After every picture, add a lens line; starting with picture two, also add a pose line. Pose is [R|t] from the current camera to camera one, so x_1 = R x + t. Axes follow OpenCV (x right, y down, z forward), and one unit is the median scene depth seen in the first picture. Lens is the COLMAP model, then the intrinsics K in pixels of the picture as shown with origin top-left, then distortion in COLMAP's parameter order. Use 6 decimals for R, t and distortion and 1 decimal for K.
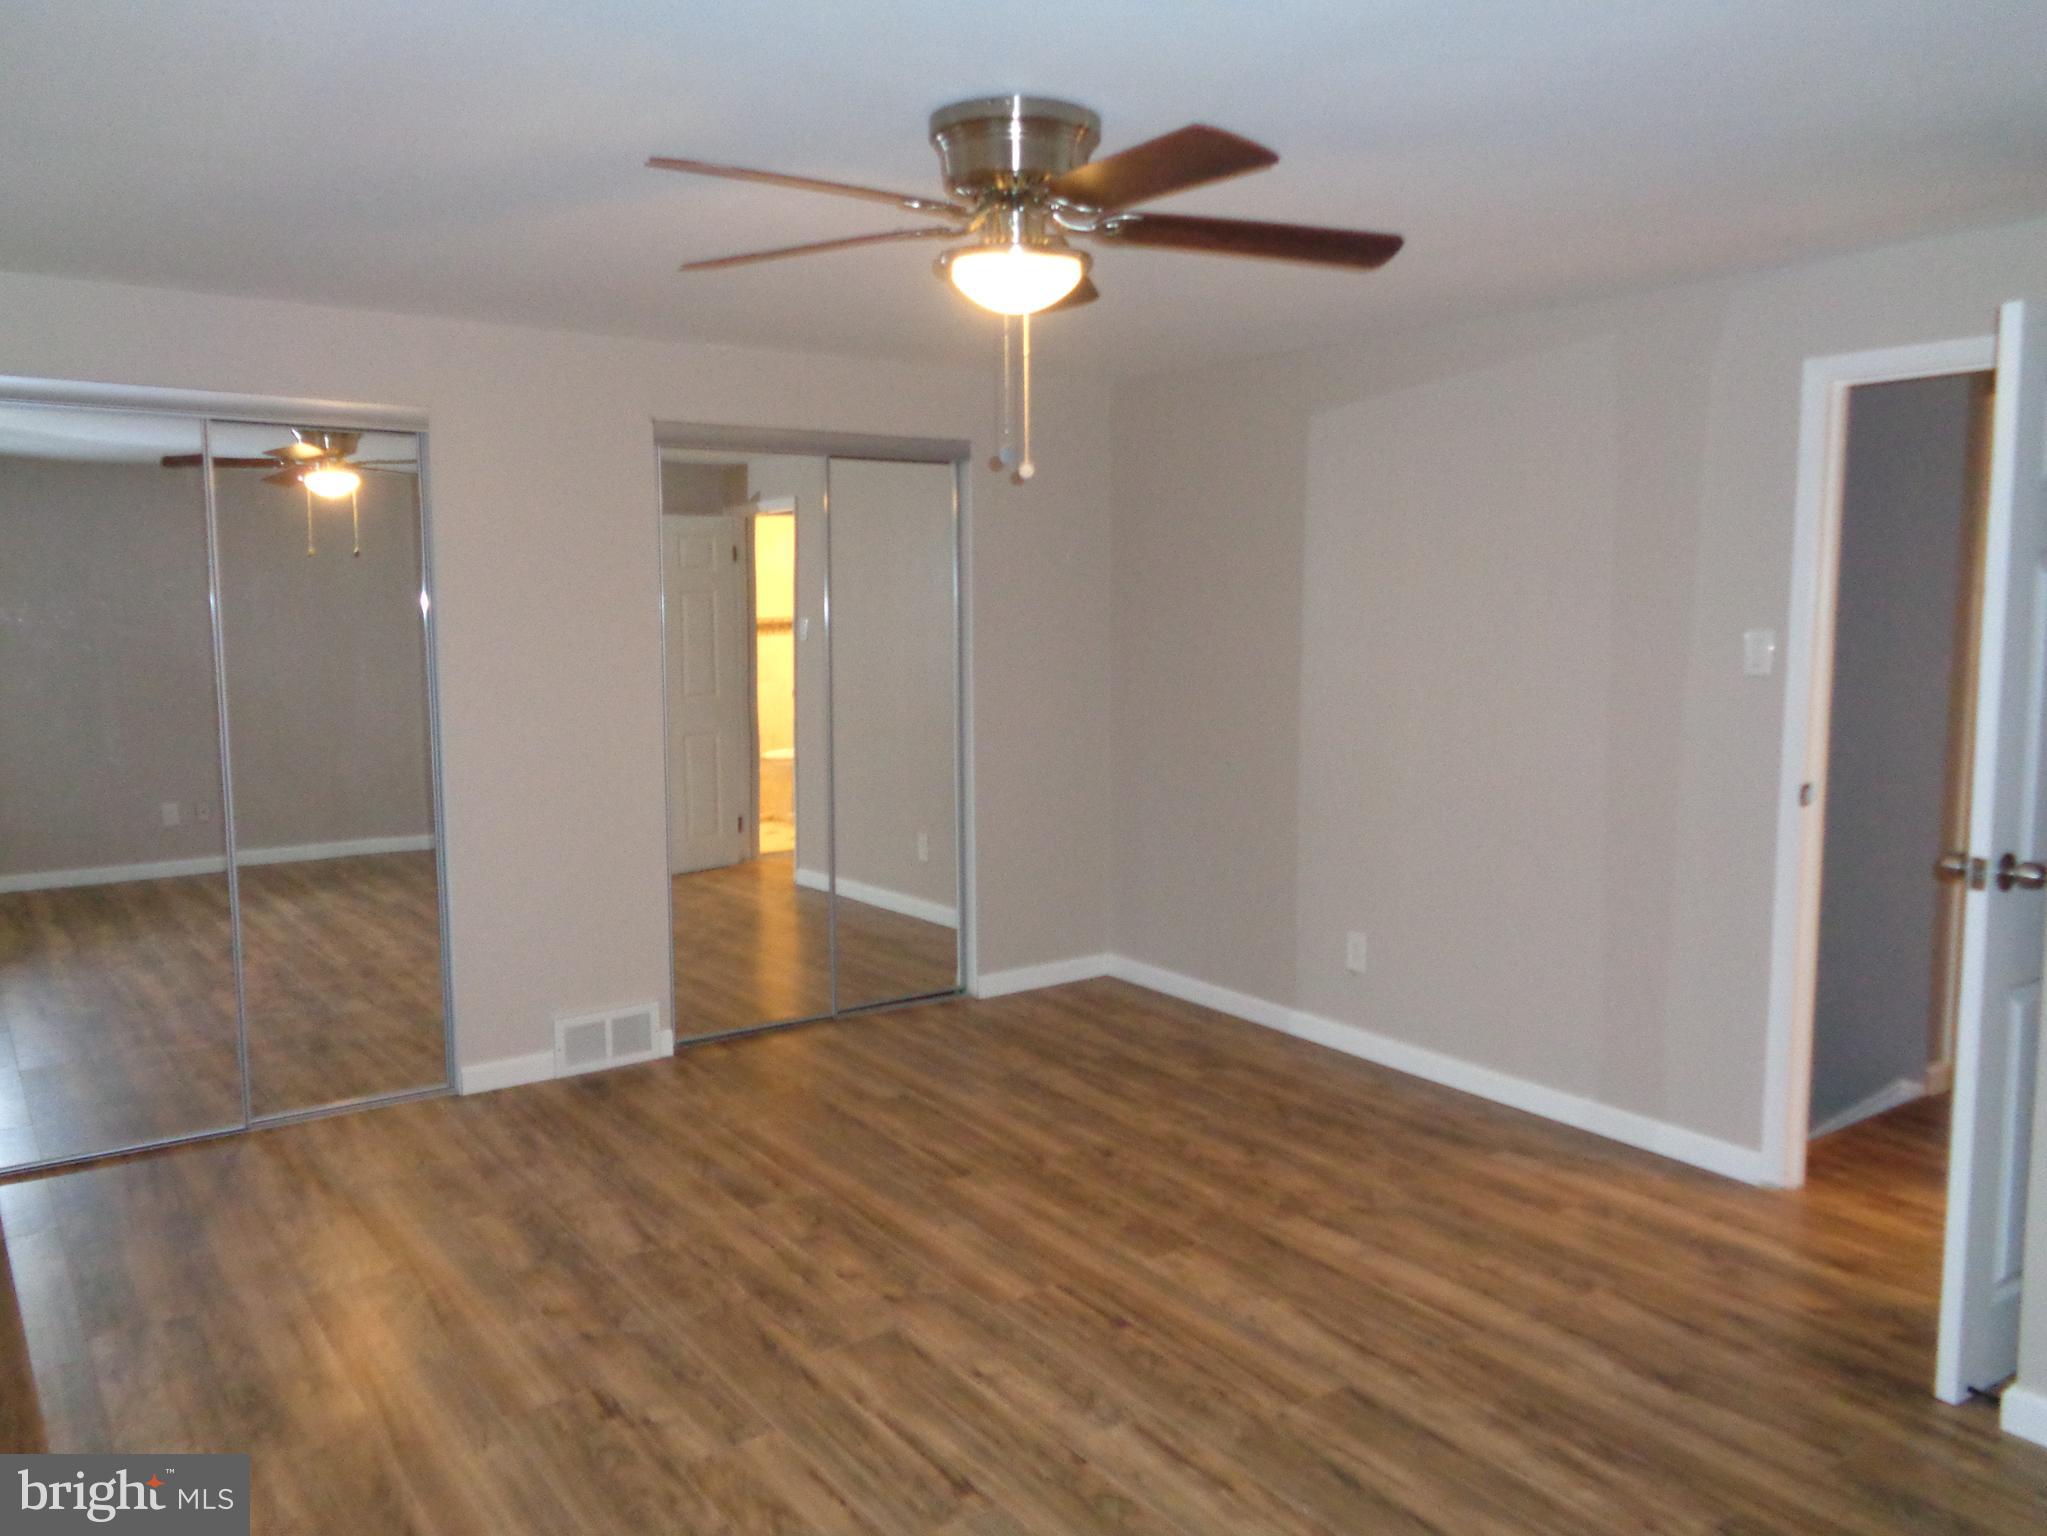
lens RADIAL K [[1530.4, 0, 1033.2], [0, 1530.4, 762.2], [0, 0, 1]] dist [0.001500, 0.000933]
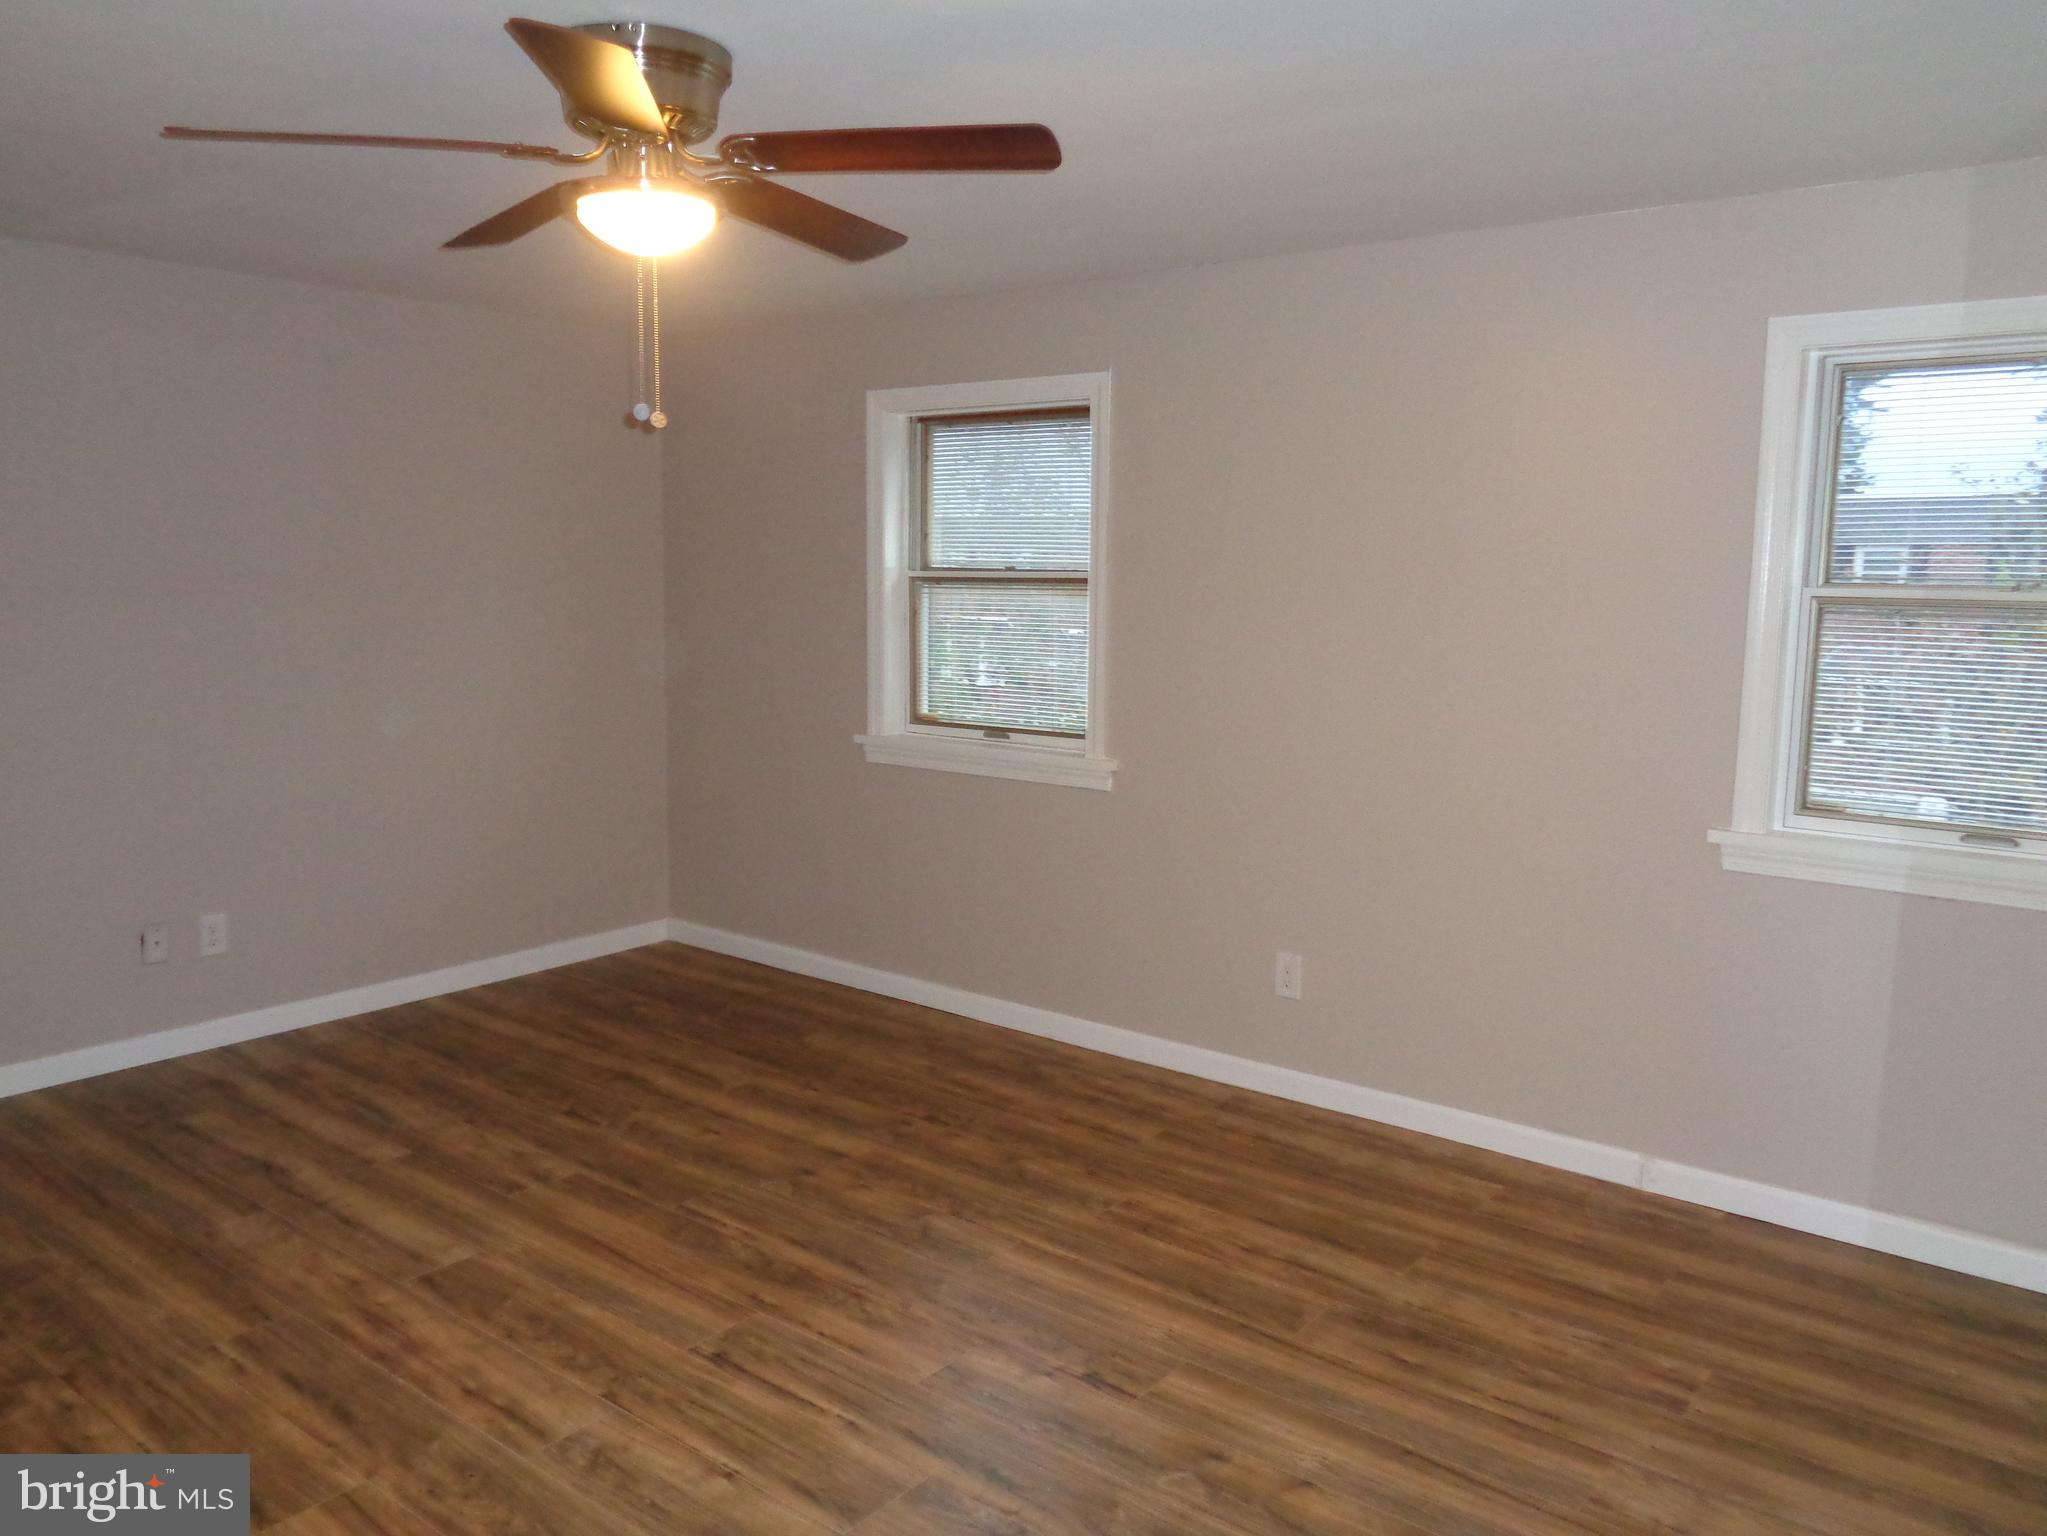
lens RADIAL K [[1530.4, 0, 1022.5], [0, 1530.4, 762.3], [0, 0, 1]] dist [0.001500, 0.000933]
pose [[-0.965258, 0.024553, -0.260141, 0.017850], [-0.038617, 0.971239, 0.234956, -0.191840], [0.258428, 0.236839, -0.936548, 1.758827]]
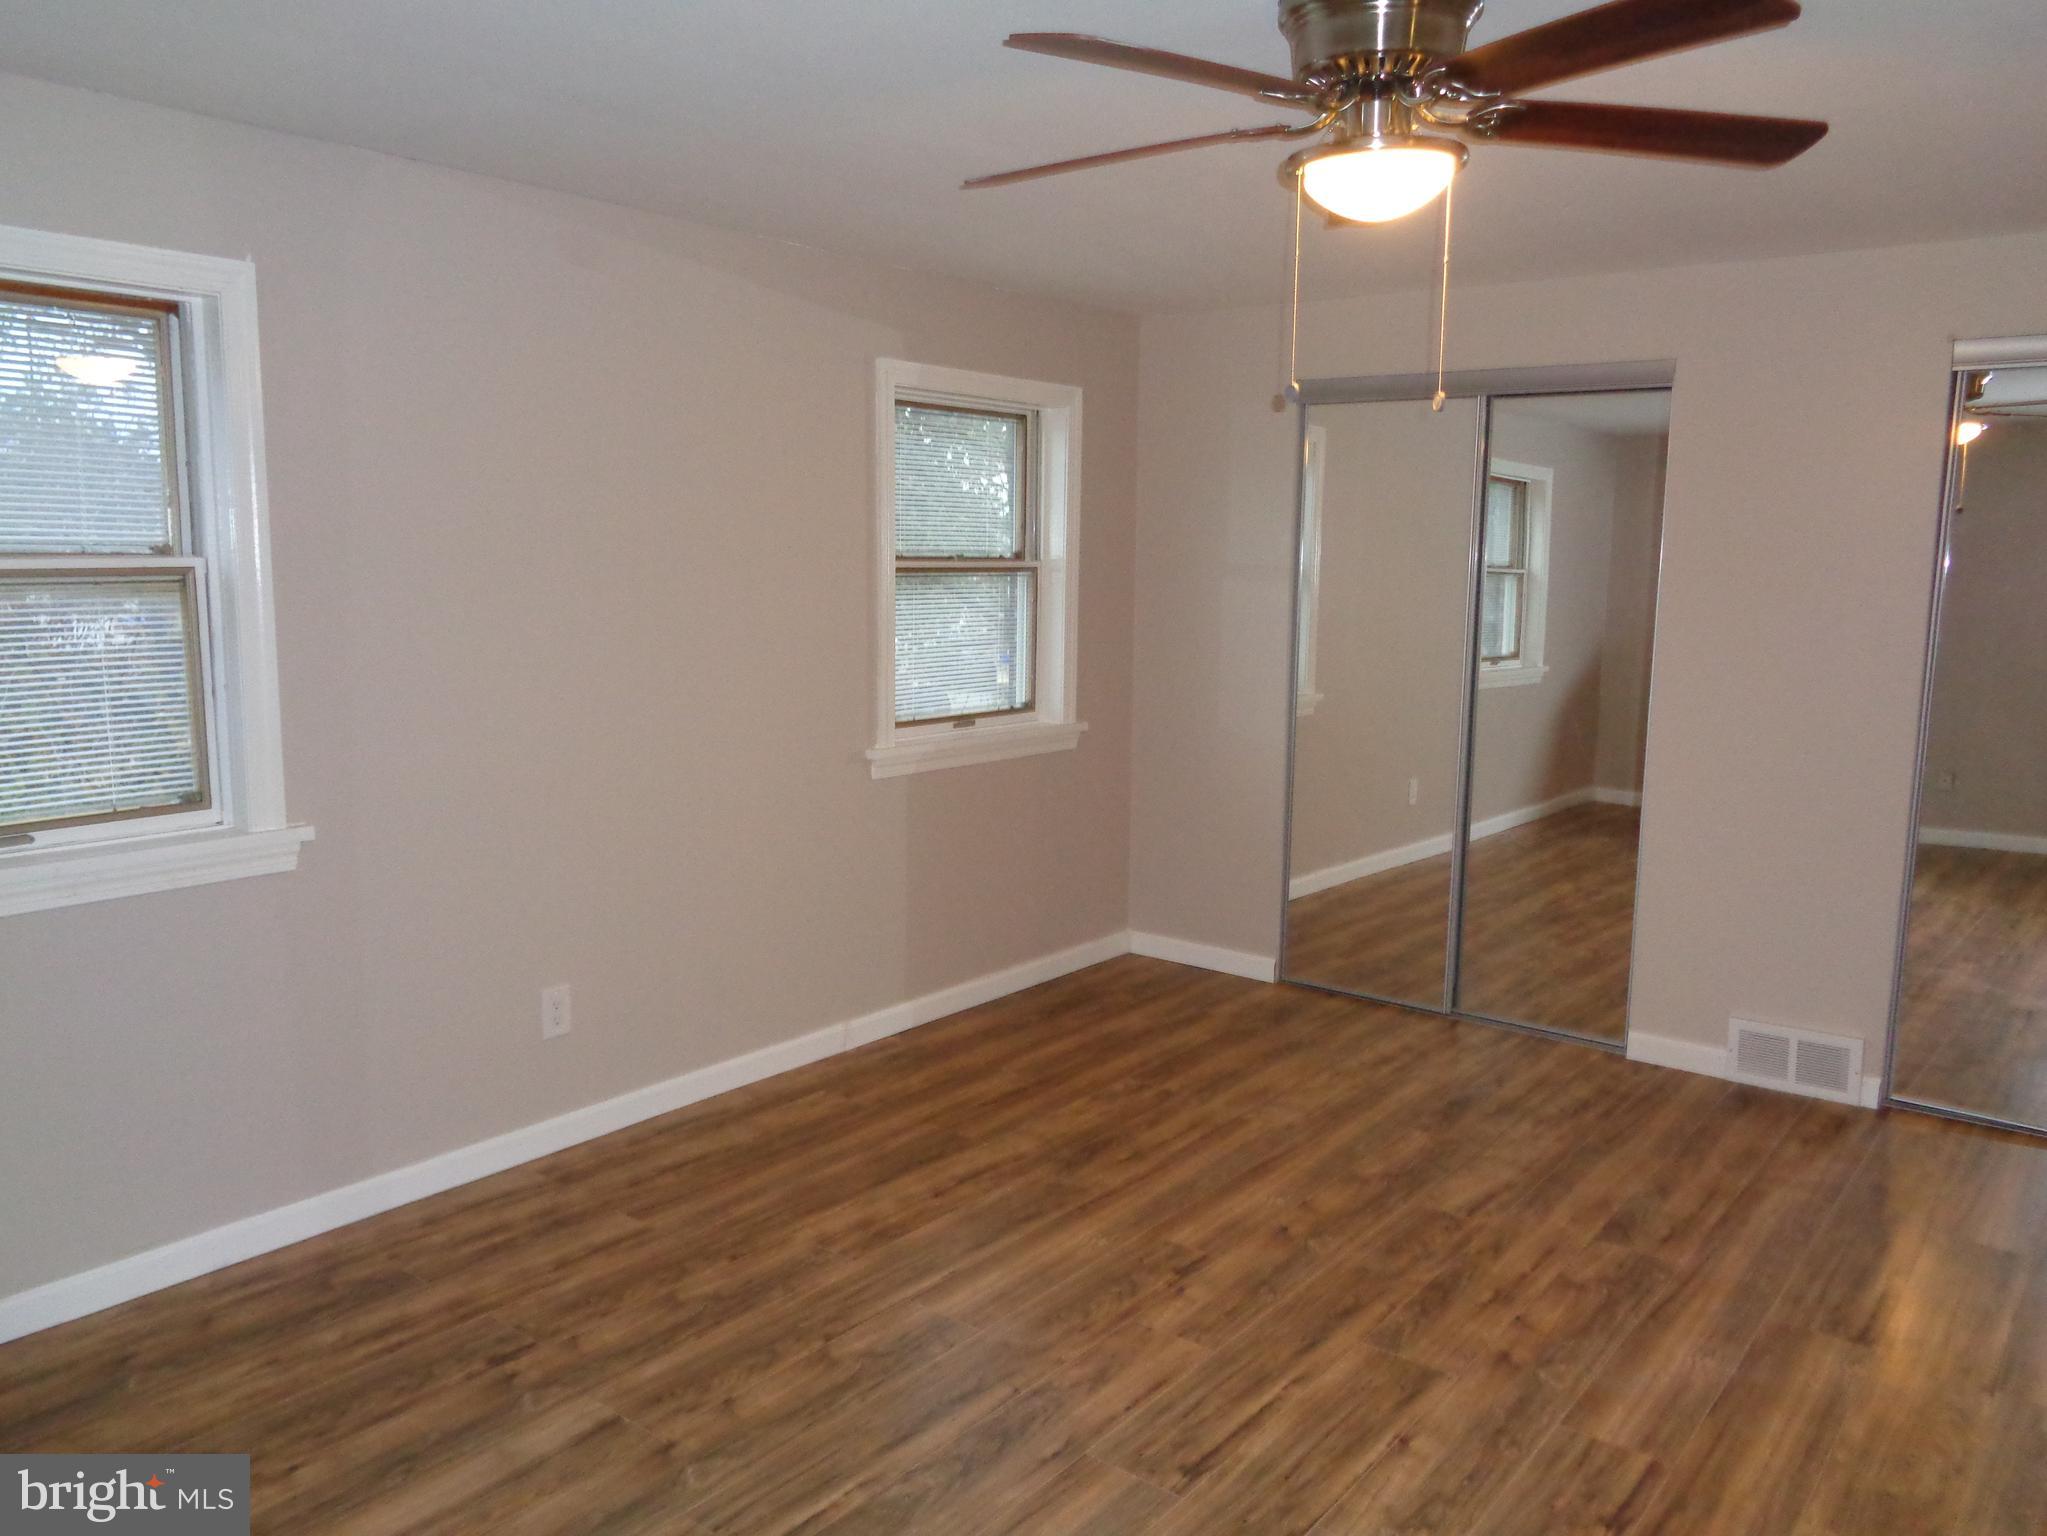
lens RADIAL K [[1530.4, 0, 1020.9], [0, 1530.4, 771.8], [0, 0, 1]] dist [0.001500, 0.000933]
pose [[0.263633, 0.143824, -0.953841, 0.695926], [-0.115340, 0.986428, 0.116858, -0.057602], [0.957703, 0.079208, 0.276644, 0.519359]]
